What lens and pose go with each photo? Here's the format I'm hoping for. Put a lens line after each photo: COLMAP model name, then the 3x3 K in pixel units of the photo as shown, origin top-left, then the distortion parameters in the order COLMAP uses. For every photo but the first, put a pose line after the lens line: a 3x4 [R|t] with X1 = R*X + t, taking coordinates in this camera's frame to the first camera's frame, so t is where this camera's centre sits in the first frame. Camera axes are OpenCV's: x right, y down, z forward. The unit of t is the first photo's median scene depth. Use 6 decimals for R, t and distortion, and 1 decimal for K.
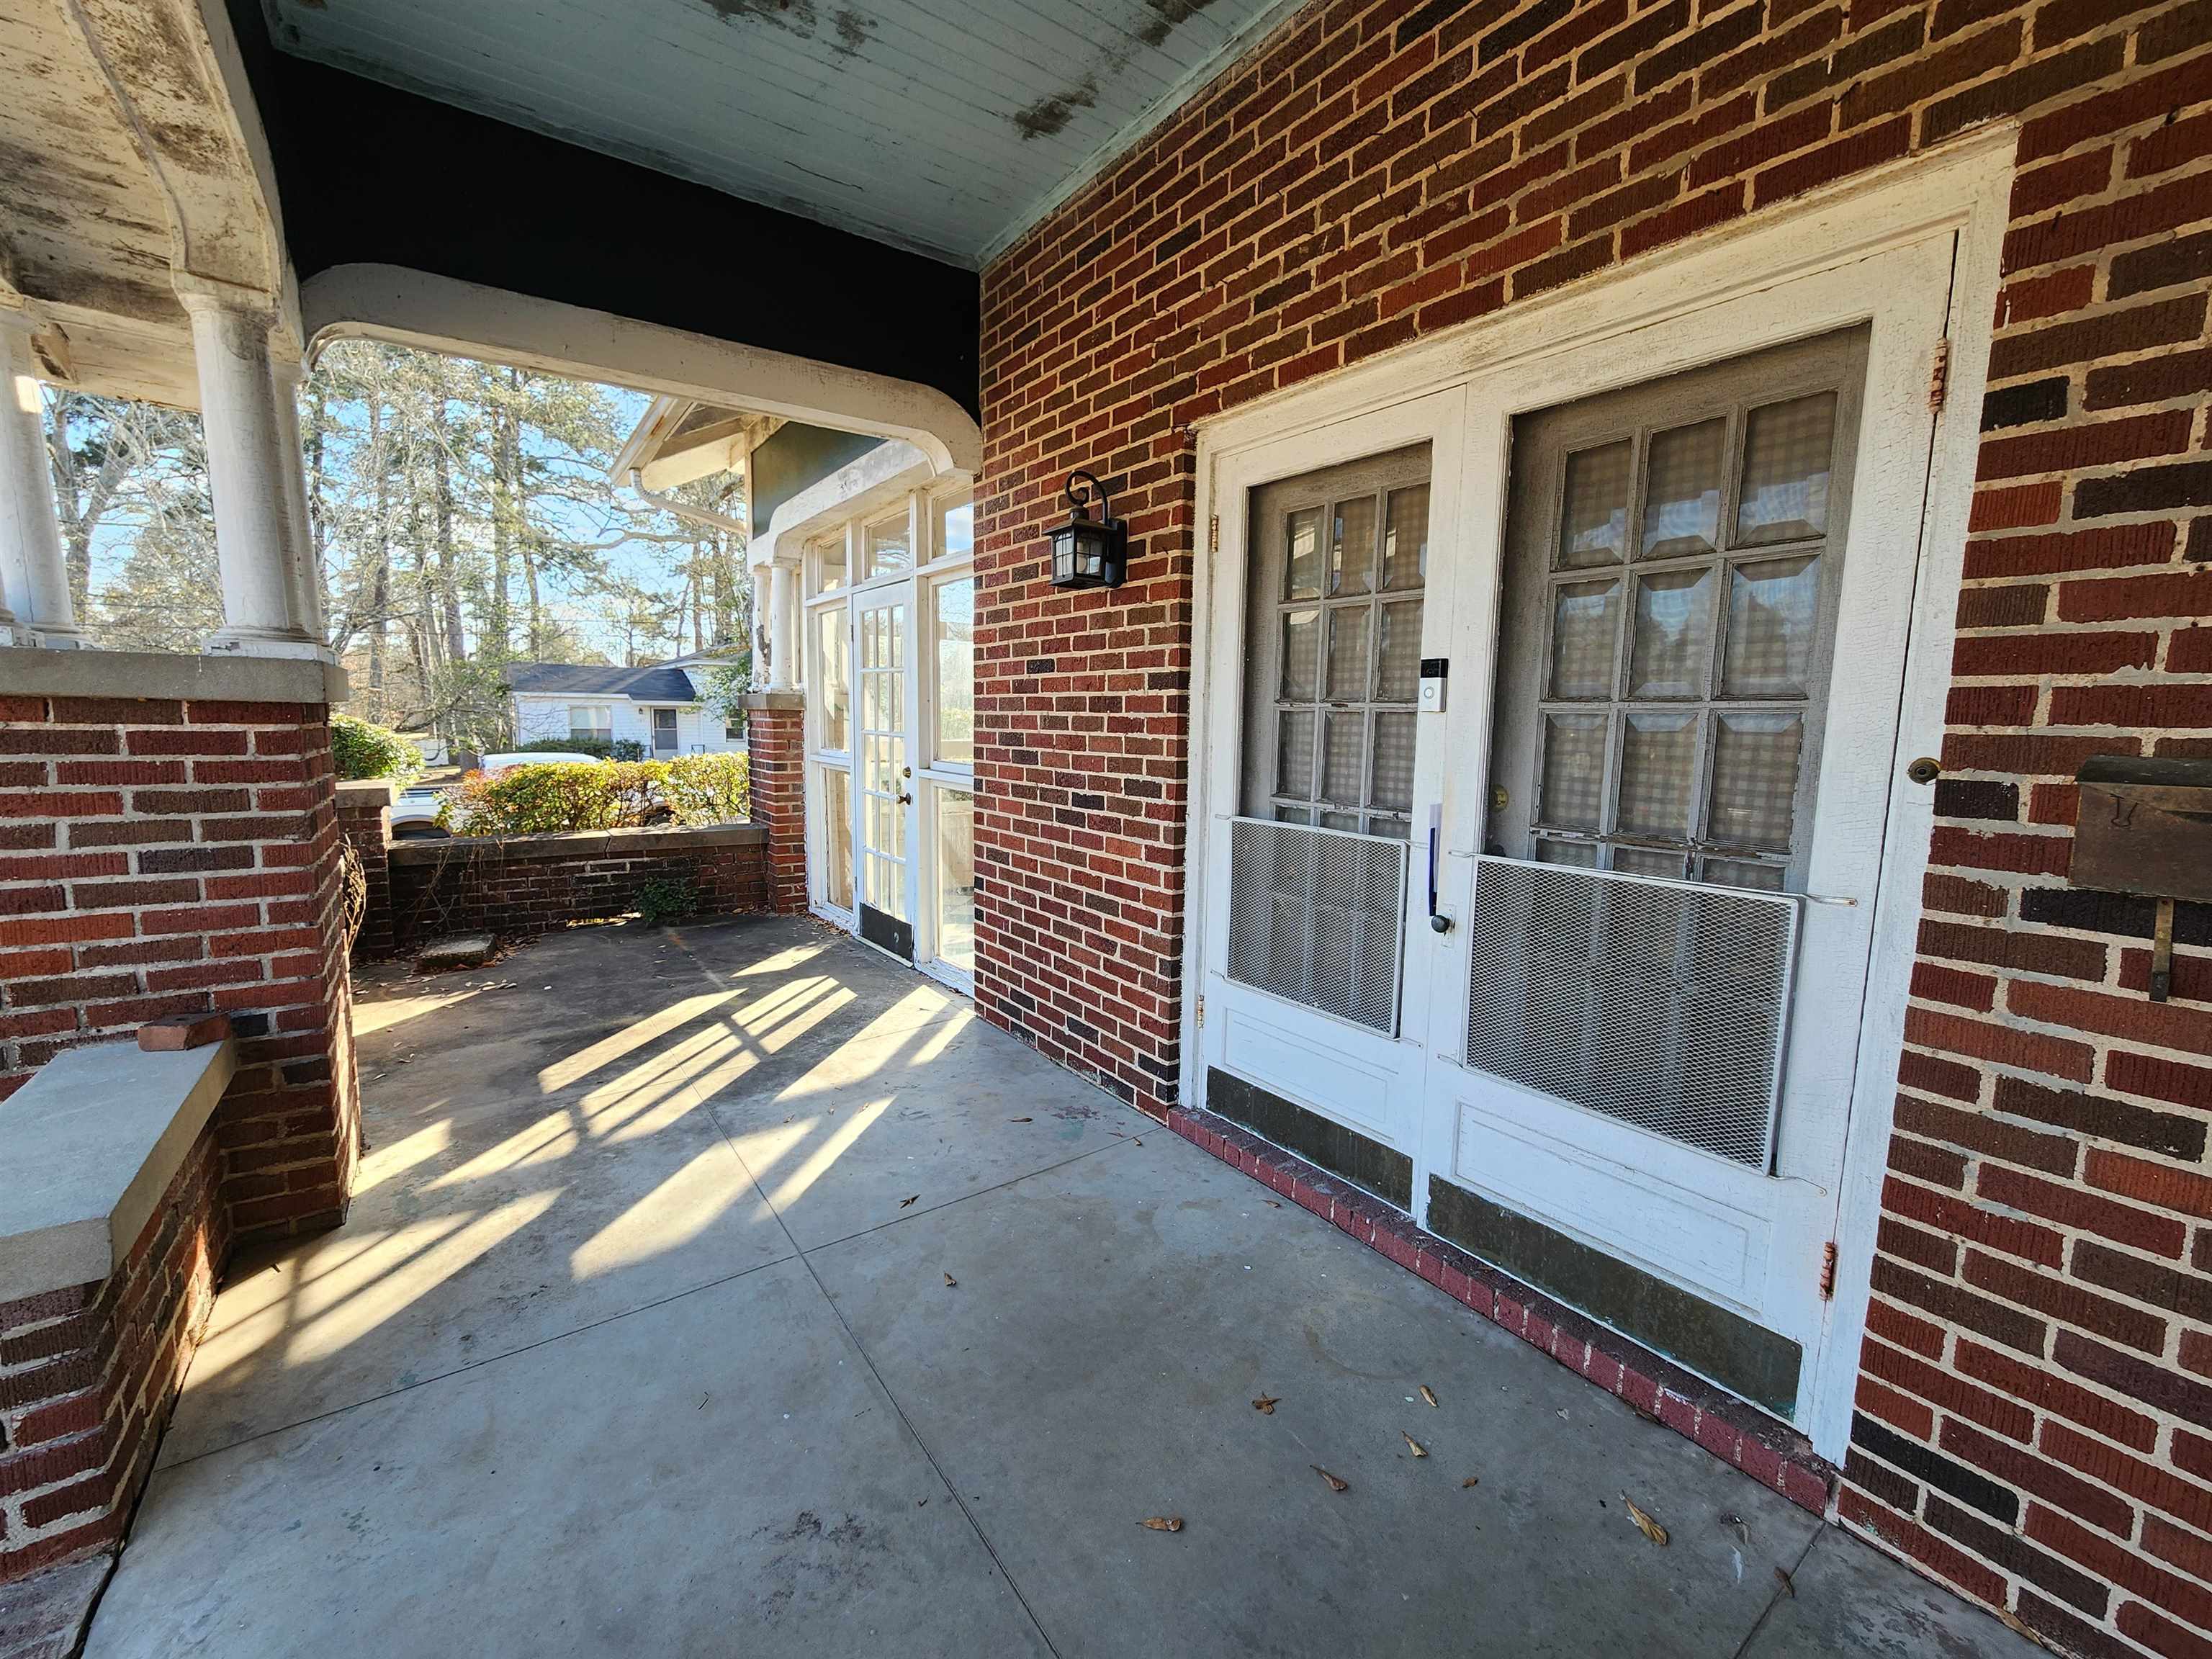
lens RADIAL K [[898.6, 0, 1095.8], [0, 898.6, 824.9], [0, 0, 1]] dist [-0.001835, 0.000086]
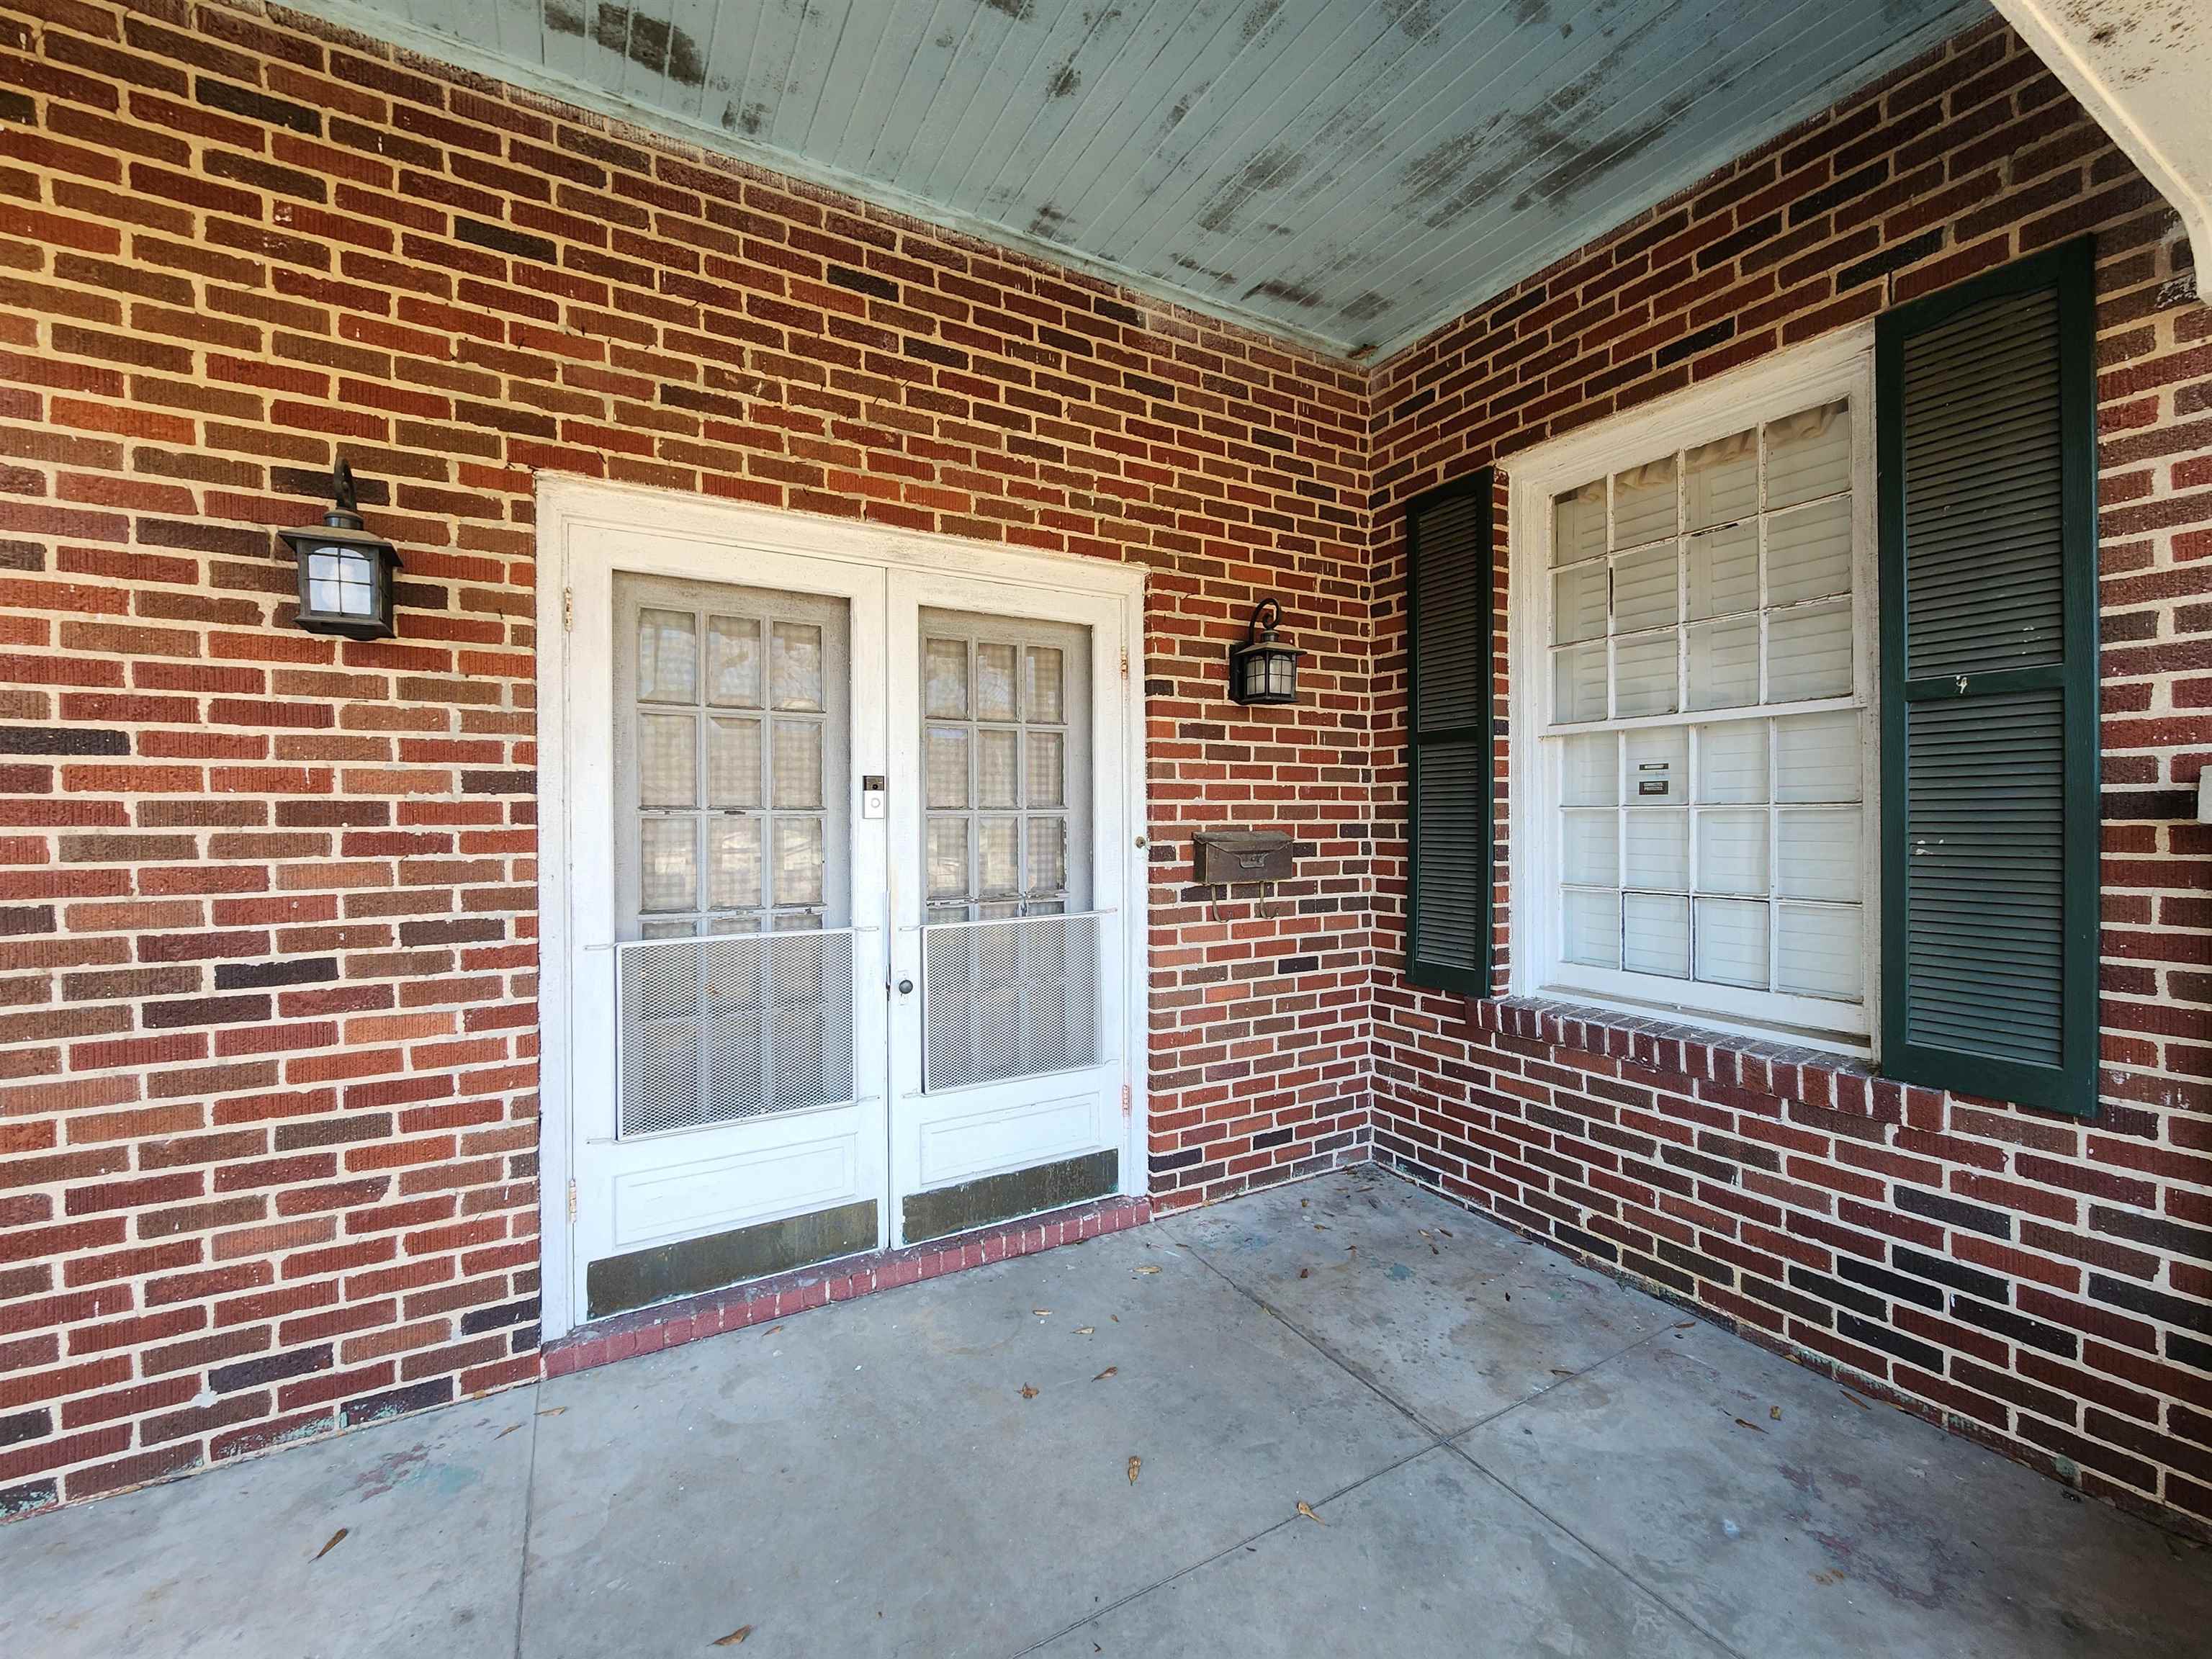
lens RADIAL K [[898.6, 0, 1090.1], [0, 898.6, 823.6], [0, 0, 1]] dist [-0.001835, 0.000086]
pose [[0.108095, -0.025674, 0.993809, -0.673431], [0.125928, 0.991968, 0.011930, -0.079462], [-0.986133, 0.123858, 0.110460, 0.474051]]
